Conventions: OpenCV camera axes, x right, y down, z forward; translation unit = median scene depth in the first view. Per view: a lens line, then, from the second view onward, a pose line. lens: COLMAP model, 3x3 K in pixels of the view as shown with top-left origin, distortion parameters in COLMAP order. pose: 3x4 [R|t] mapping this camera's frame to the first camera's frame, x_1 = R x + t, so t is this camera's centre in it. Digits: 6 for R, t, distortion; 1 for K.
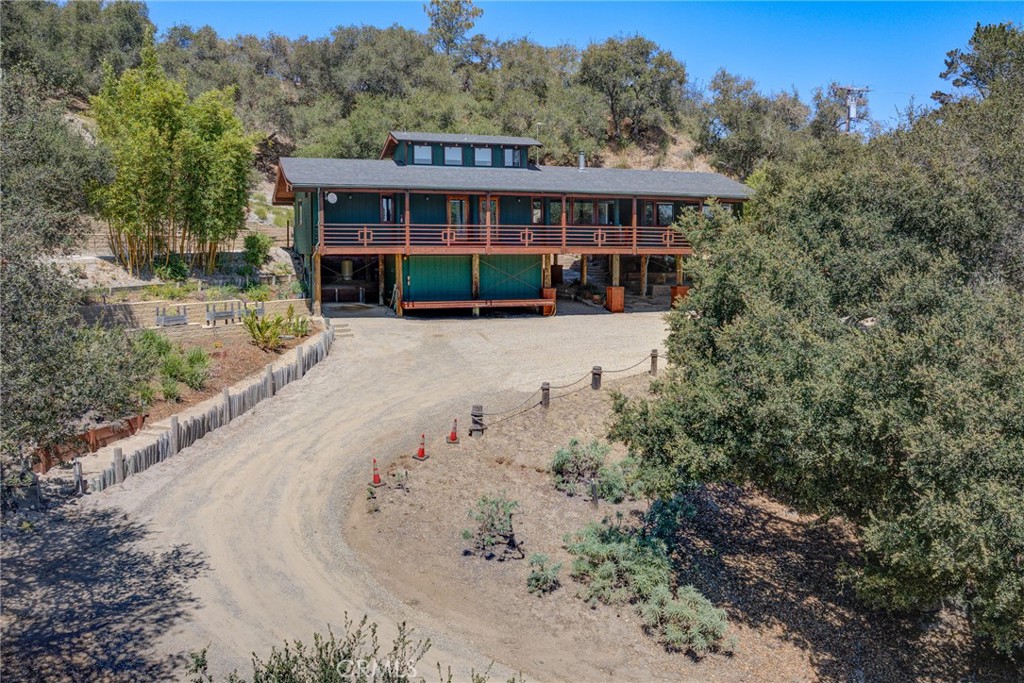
lens RADIAL K [[859.4, 0, 514.6], [0, 859.4, 334.0], [0, 0, 1]] dist [-0.099617, -0.024357]
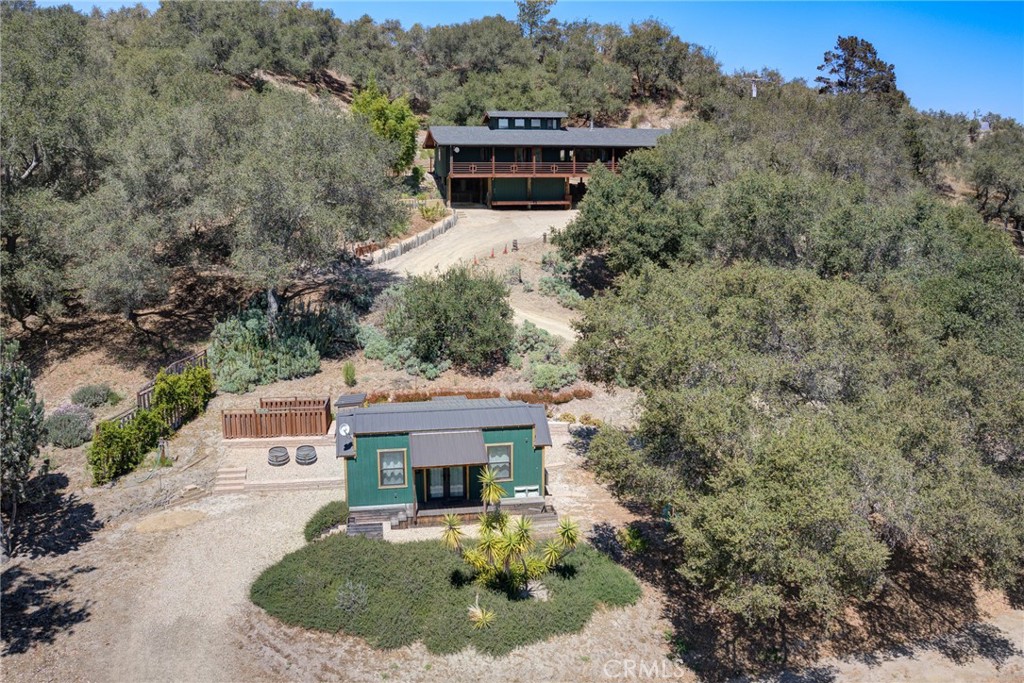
lens RADIAL K [[859.4, 0, 511.3], [0, 859.4, 330.9], [0, 0, 1]] dist [-0.099617, -0.024357]
pose [[0.991529, 0.026300, -0.127192, 0.155612], [-0.013778, 0.995057, 0.098347, 0.057421], [0.129149, -0.095761, 0.986991, -0.869685]]
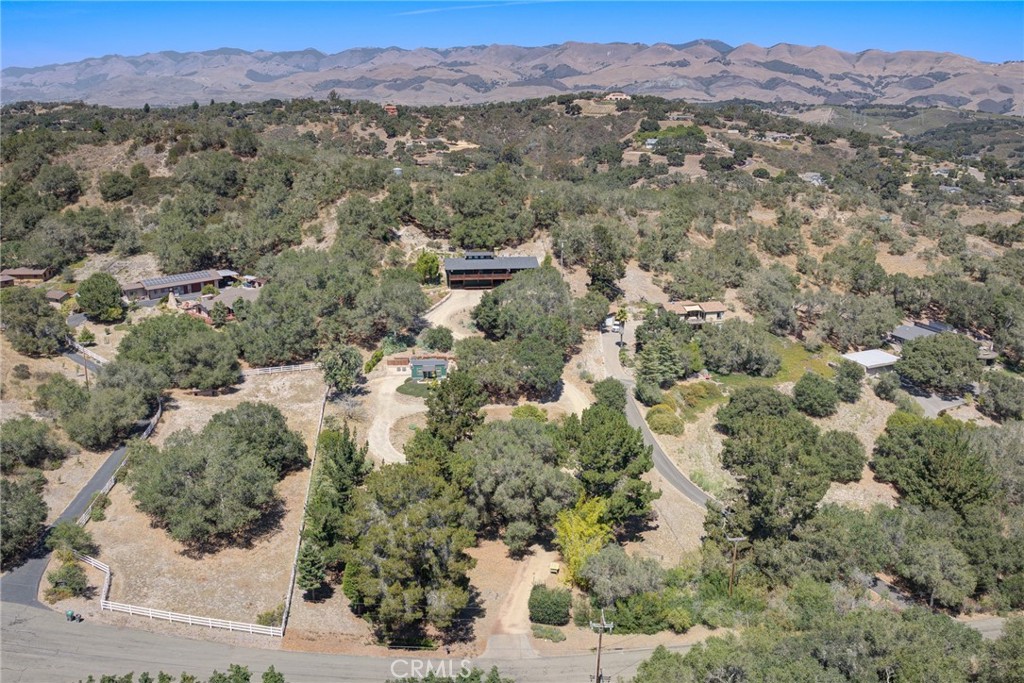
lens RADIAL K [[859.4, 0, 514.7], [0, 859.4, 343.9], [0, 0, 1]] dist [-0.099617, -0.024357]
pose [[0.975839, 0.067266, -0.207878, 1.263423], [-0.026635, 0.980957, 0.192388, -0.691791], [0.216860, -0.182203, 0.959048, -4.019682]]
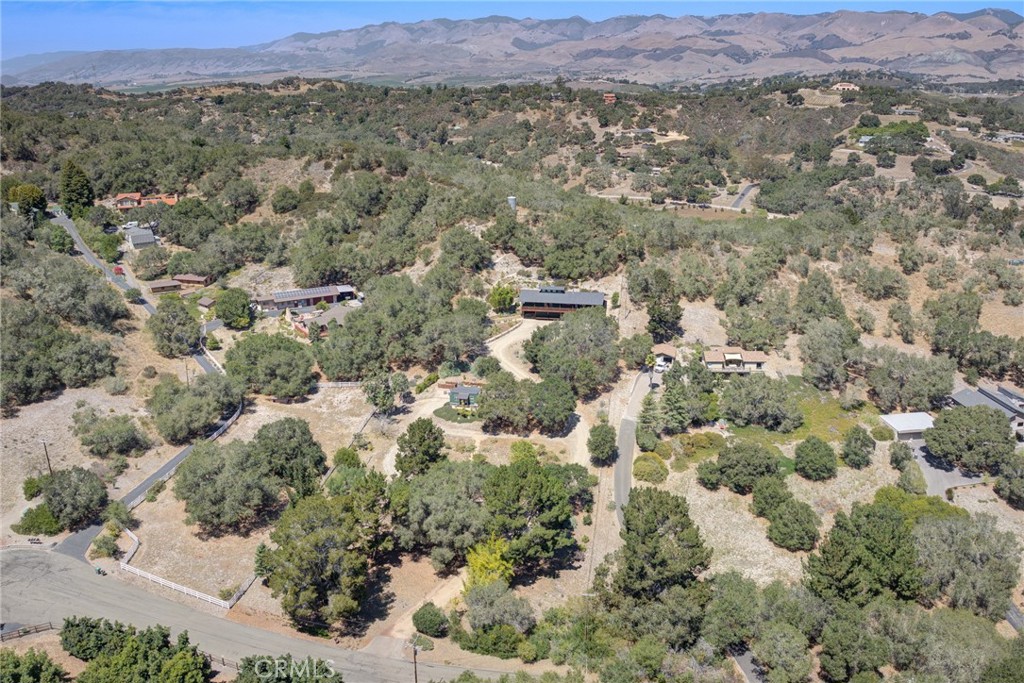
lens RADIAL K [[859.4, 0, 508.7], [0, 859.4, 338.7], [0, 0, 1]] dist [-0.099617, -0.024357]
pose [[0.864552, 0.151907, -0.479034, 2.489918], [-0.041004, 0.971365, 0.234027, -1.223438], [0.500867, -0.182686, 0.846025, -4.069168]]
